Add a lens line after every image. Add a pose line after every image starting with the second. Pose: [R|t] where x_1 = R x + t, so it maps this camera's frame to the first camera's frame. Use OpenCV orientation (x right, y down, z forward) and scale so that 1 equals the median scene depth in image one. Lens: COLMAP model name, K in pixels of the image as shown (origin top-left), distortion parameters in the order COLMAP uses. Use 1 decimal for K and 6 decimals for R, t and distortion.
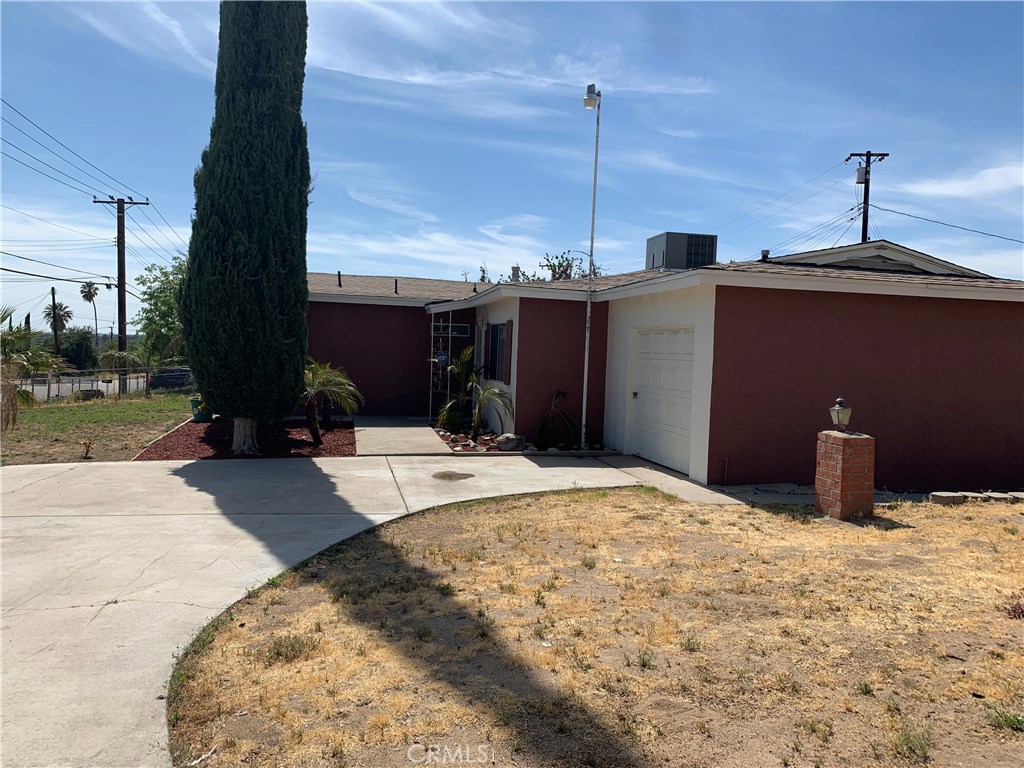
lens RADIAL K [[773.4, 0, 512.0], [0, 773.4, 384.0], [0, 0, 1]] dist [0.058873, -0.002590]
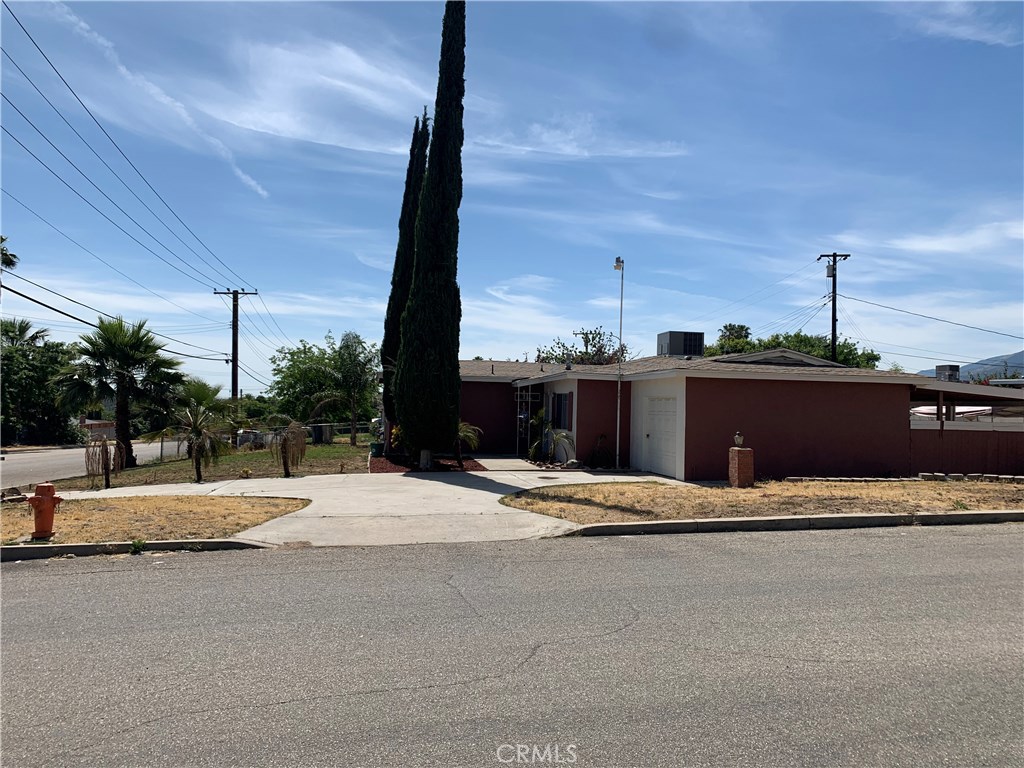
lens RADIAL K [[773.4, 0, 512.0], [0, 773.4, 384.0], [0, 0, 1]] dist [0.058873, -0.002590]
pose [[0.999233, -0.011315, -0.037500, -0.061111], [0.008460, 0.997115, -0.075437, 0.021889], [0.038246, 0.075062, 0.996445, -0.593218]]
